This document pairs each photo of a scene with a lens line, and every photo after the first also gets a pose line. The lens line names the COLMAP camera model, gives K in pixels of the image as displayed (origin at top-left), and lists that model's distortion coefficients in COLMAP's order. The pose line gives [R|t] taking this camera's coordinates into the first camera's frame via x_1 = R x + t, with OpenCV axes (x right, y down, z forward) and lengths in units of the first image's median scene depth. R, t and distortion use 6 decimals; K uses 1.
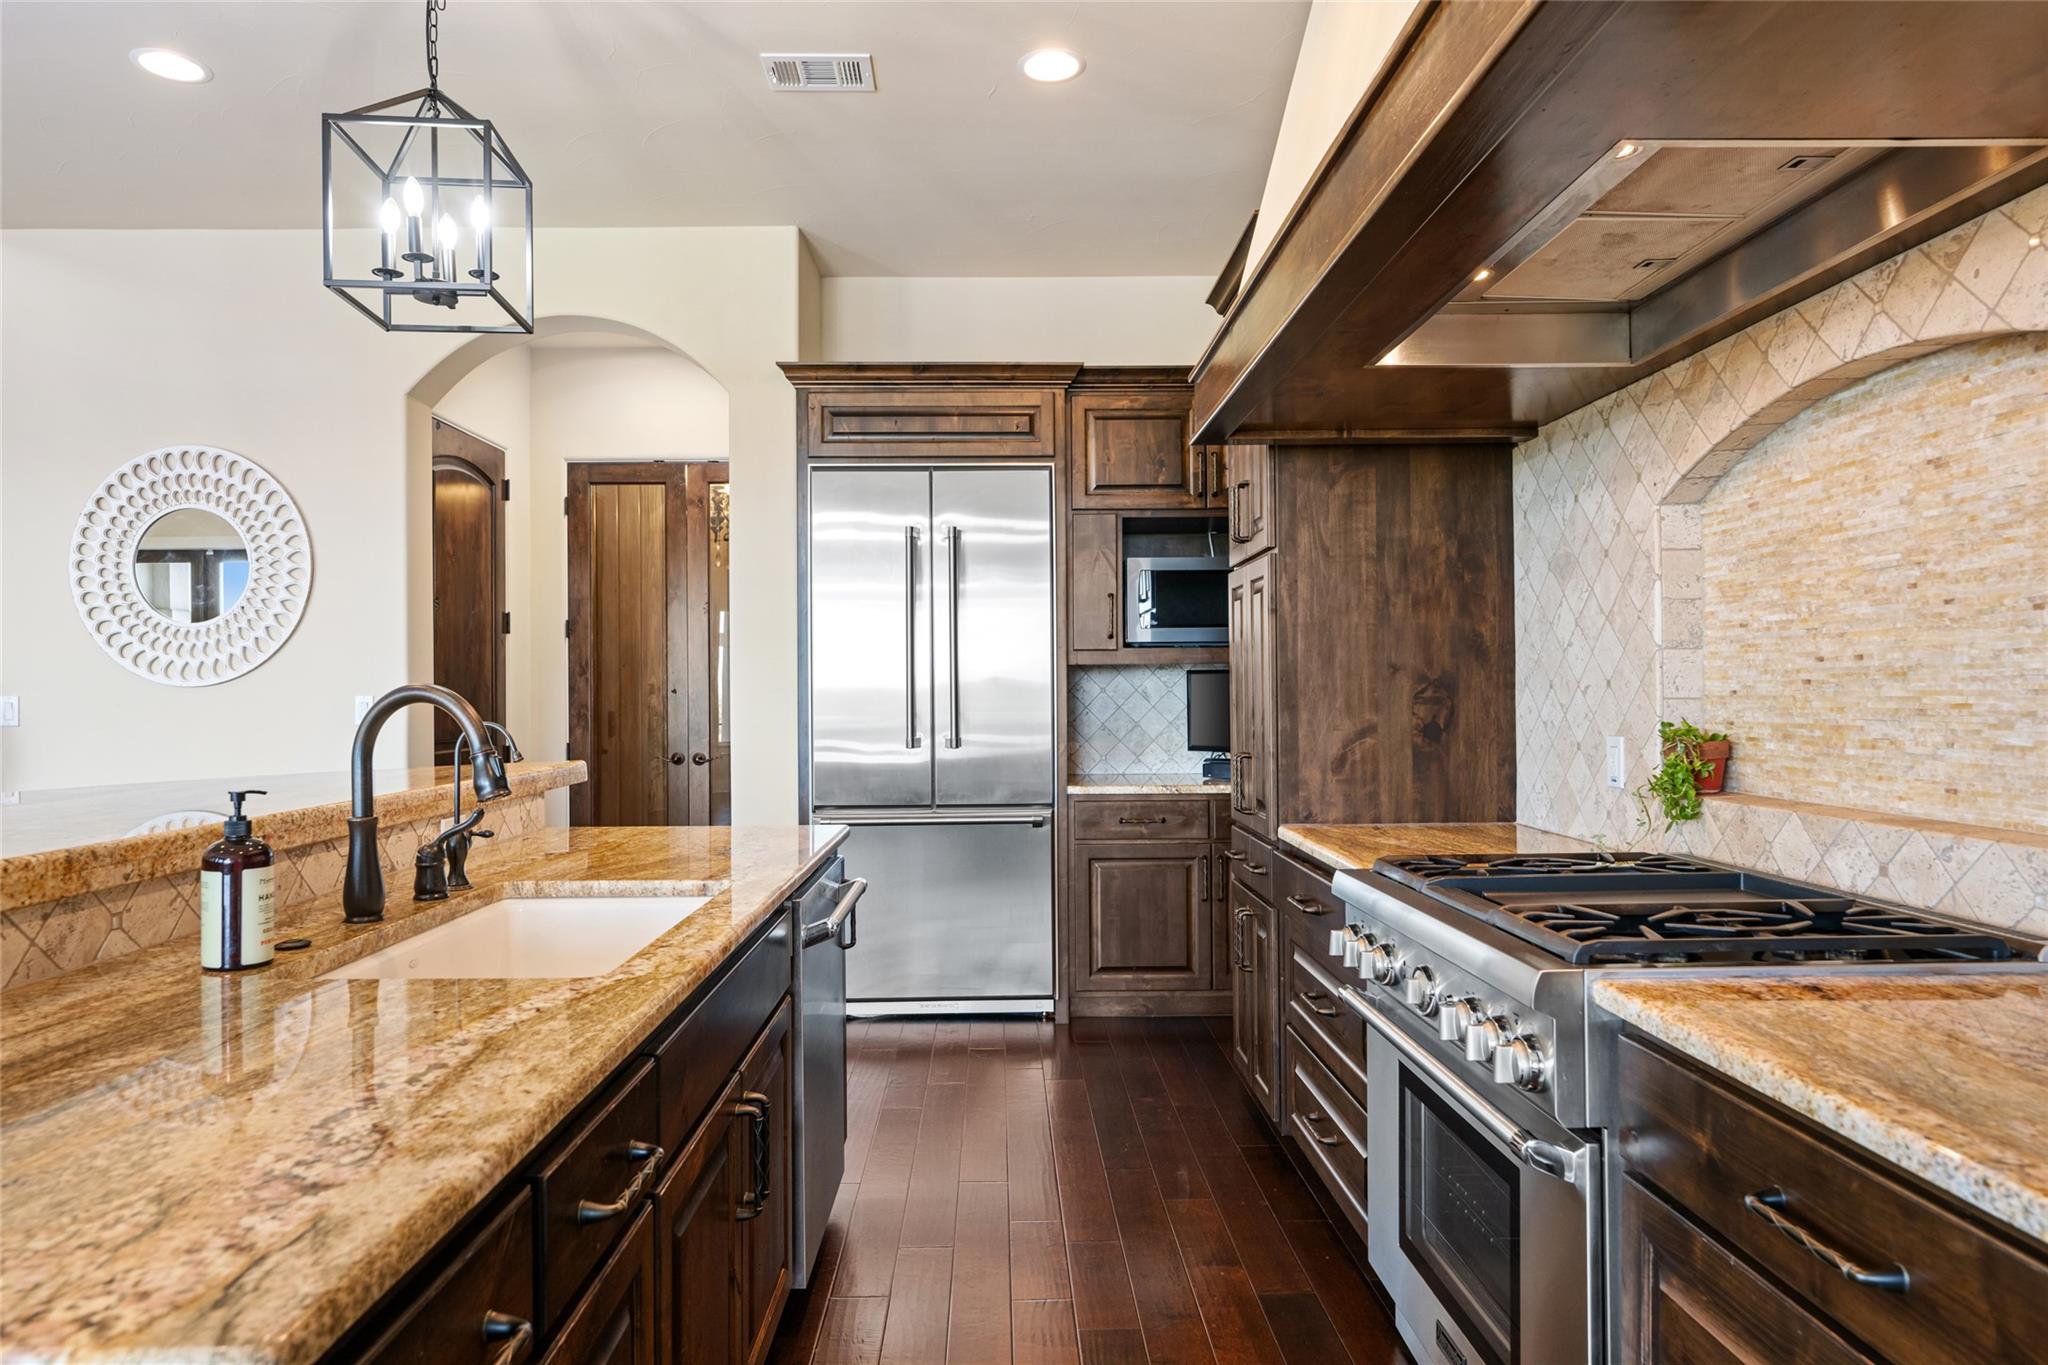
lens RADIAL K [[1255.3, 0, 1019.1], [0, 1255.3, 690.2], [0, 0, 1]] dist [0.002005, -0.002823]
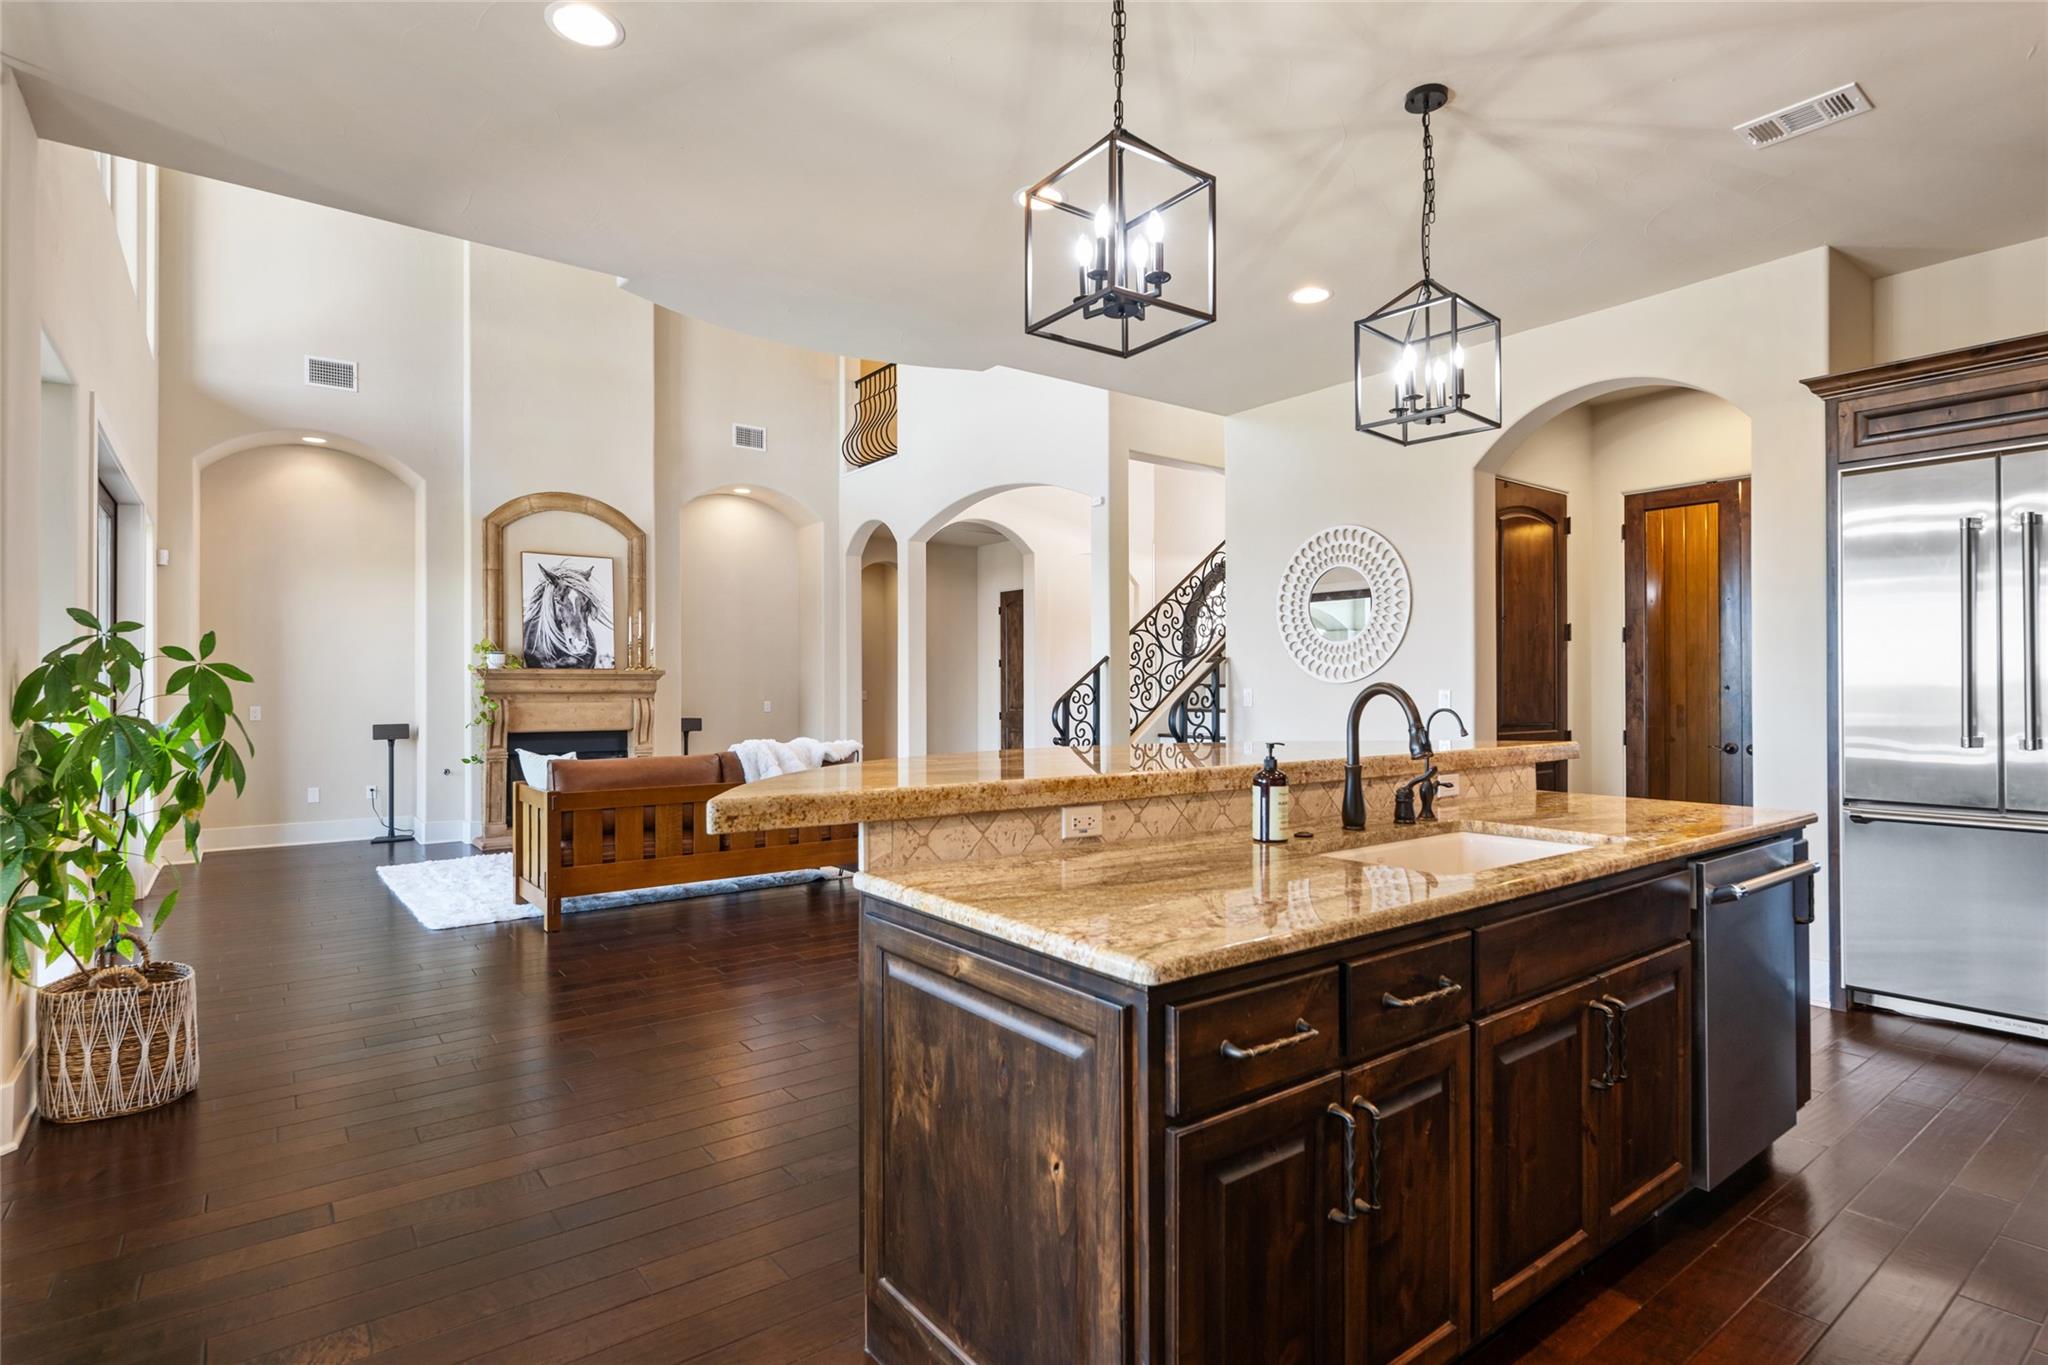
lens RADIAL K [[1040.7, 0, 1025.1], [0, 1040.7, 684.4], [0, 0, 1]] dist [0.000603, 0.000323]
pose [[0.590537, 0.001597, -0.807009, 0.137702], [-0.002409, 0.999997, 0.000216, -0.000811], [0.807007, 0.001816, 0.590539, -0.058514]]
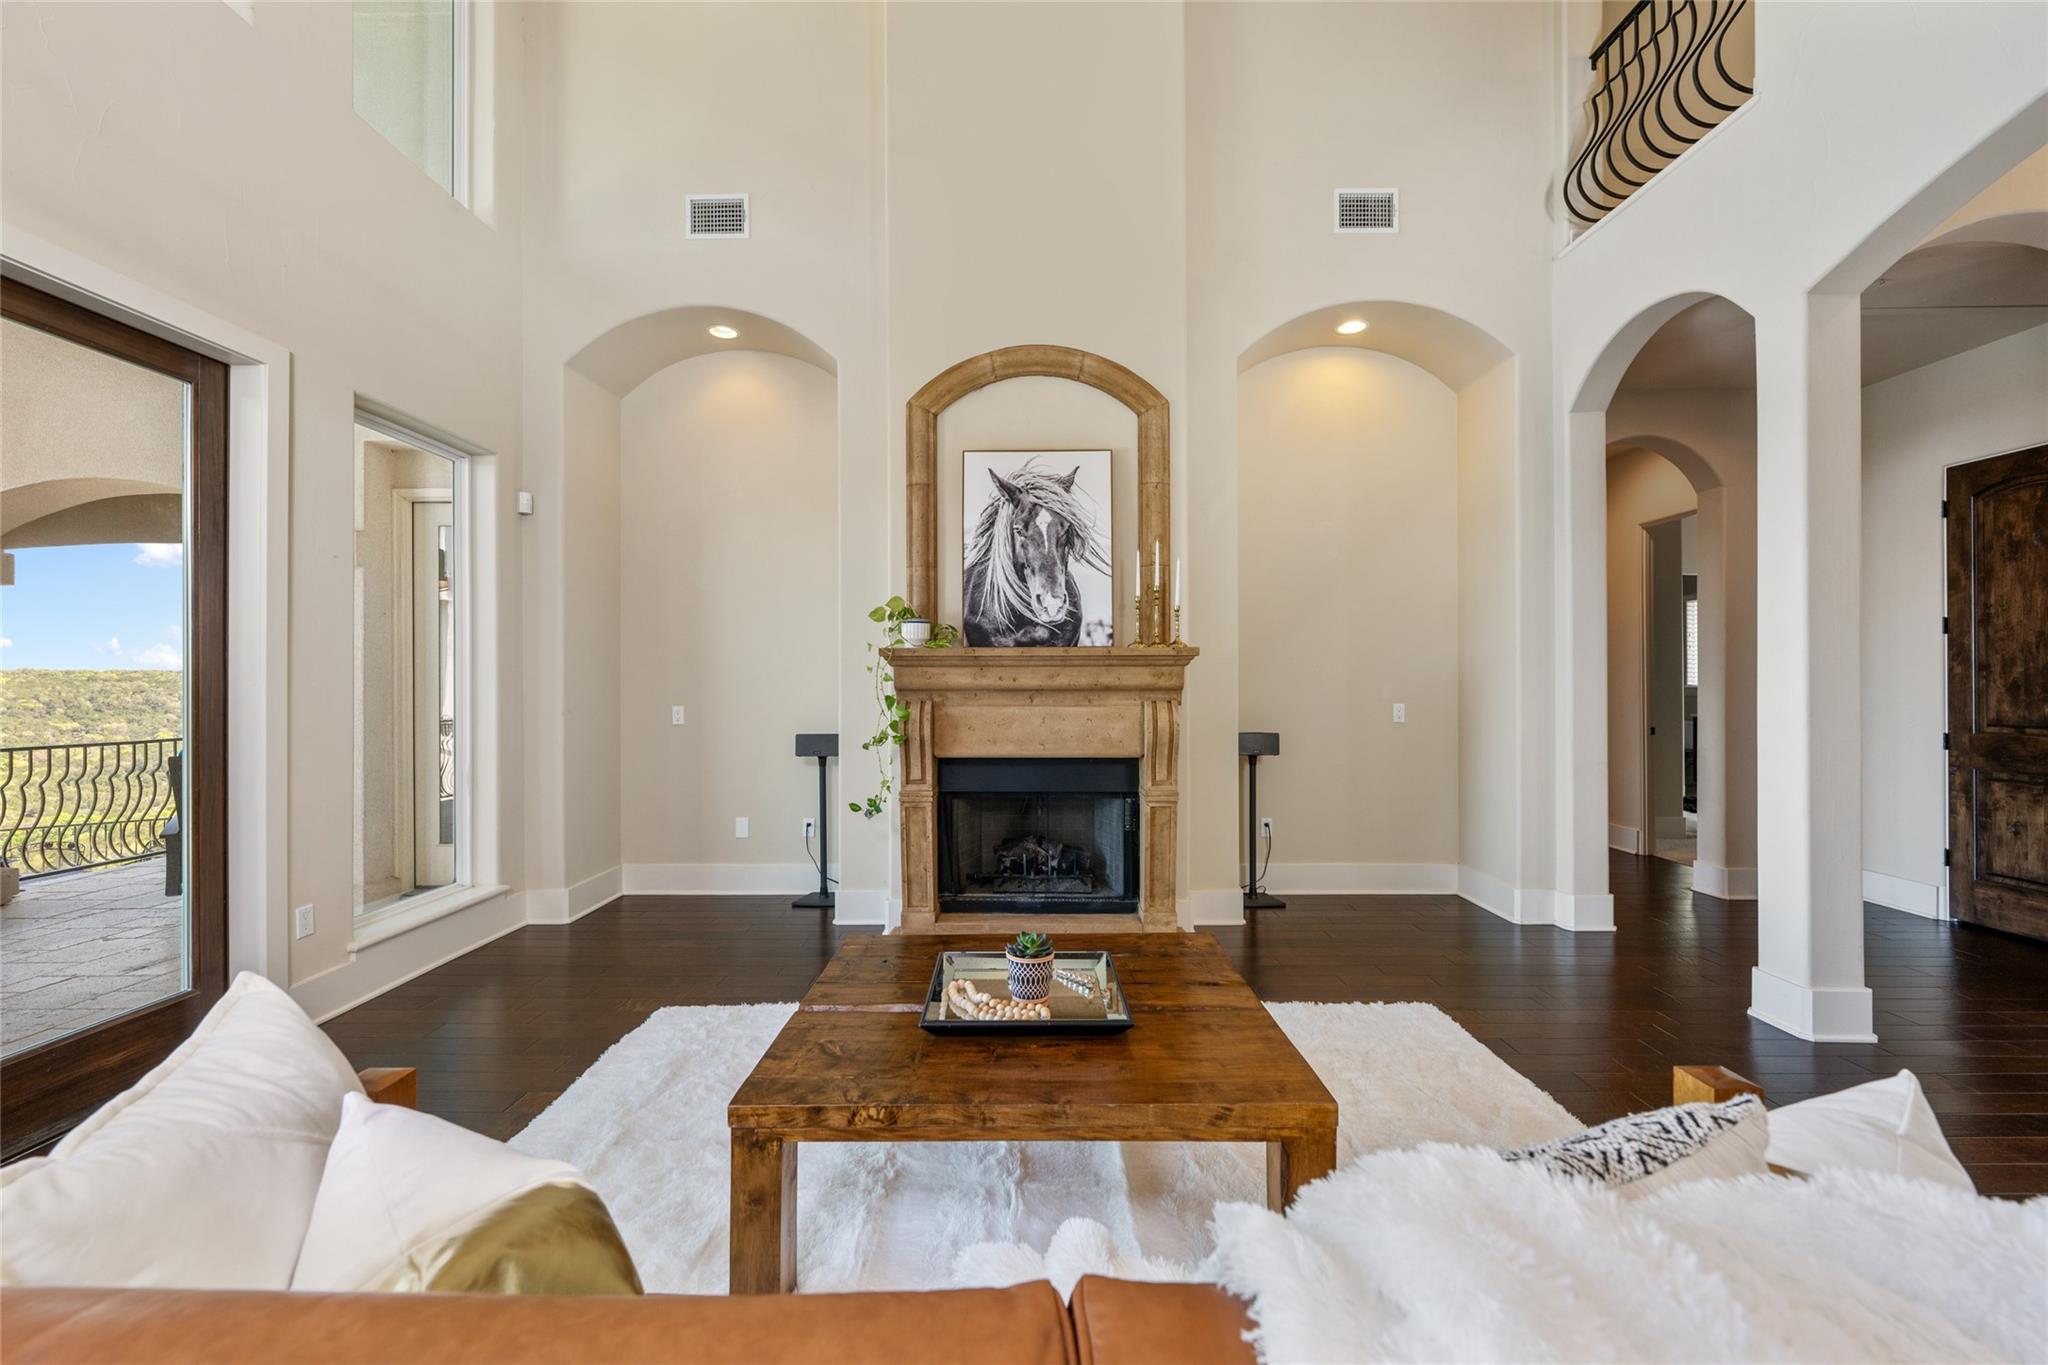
lens RADIAL K [[814.5, 0, 1016.2], [0, 814.5, 679.5], [0, 0, 1]] dist [0.002140, -0.000448]
pose [[-0.025287, 0.003186, -0.999675, -0.656547], [0.001345, 0.999994, 0.003153, 0.002245], [0.999679, -0.001265, -0.025291, 0.246165]]
